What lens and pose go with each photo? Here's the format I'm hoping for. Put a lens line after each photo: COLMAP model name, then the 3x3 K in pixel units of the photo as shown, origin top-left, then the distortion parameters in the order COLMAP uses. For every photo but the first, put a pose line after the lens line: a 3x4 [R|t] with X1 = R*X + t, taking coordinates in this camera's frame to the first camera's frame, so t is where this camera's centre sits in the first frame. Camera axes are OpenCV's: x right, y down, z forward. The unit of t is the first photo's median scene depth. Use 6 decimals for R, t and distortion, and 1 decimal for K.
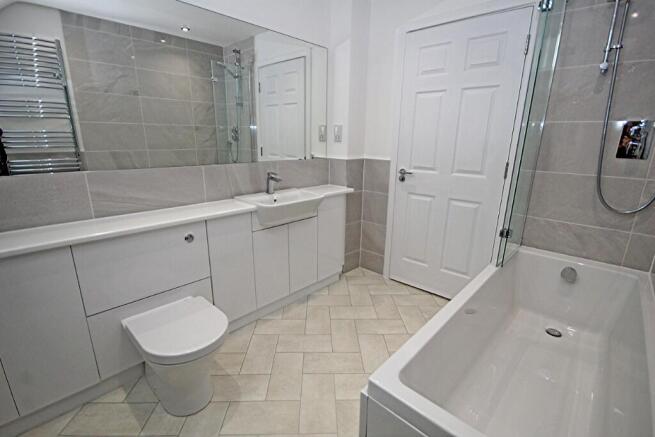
lens RADIAL K [[301.6, 0, 329.6], [0, 301.6, 215.8], [0, 0, 1]] dist [-0.000230, -0.005012]
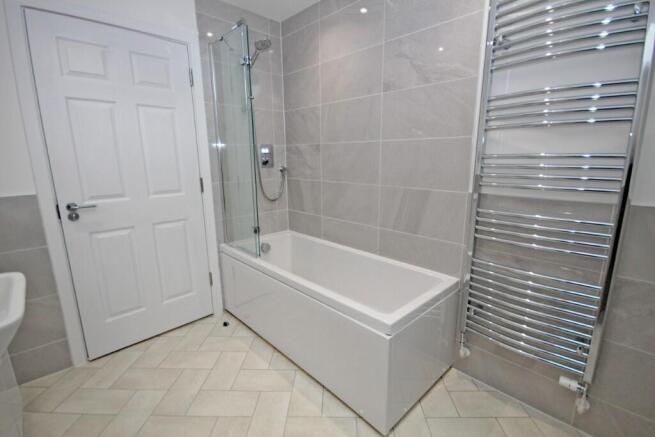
lens RADIAL K [[301.6, 0, 331.0], [0, 301.6, 218.6], [0, 0, 1]] dist [-0.000230, -0.005012]
pose [[0.083800, -0.219603, 0.971984, -0.396430], [0.266419, 0.944844, 0.190502, -0.093702], [-0.960208, 0.242991, 0.137684, 0.333910]]
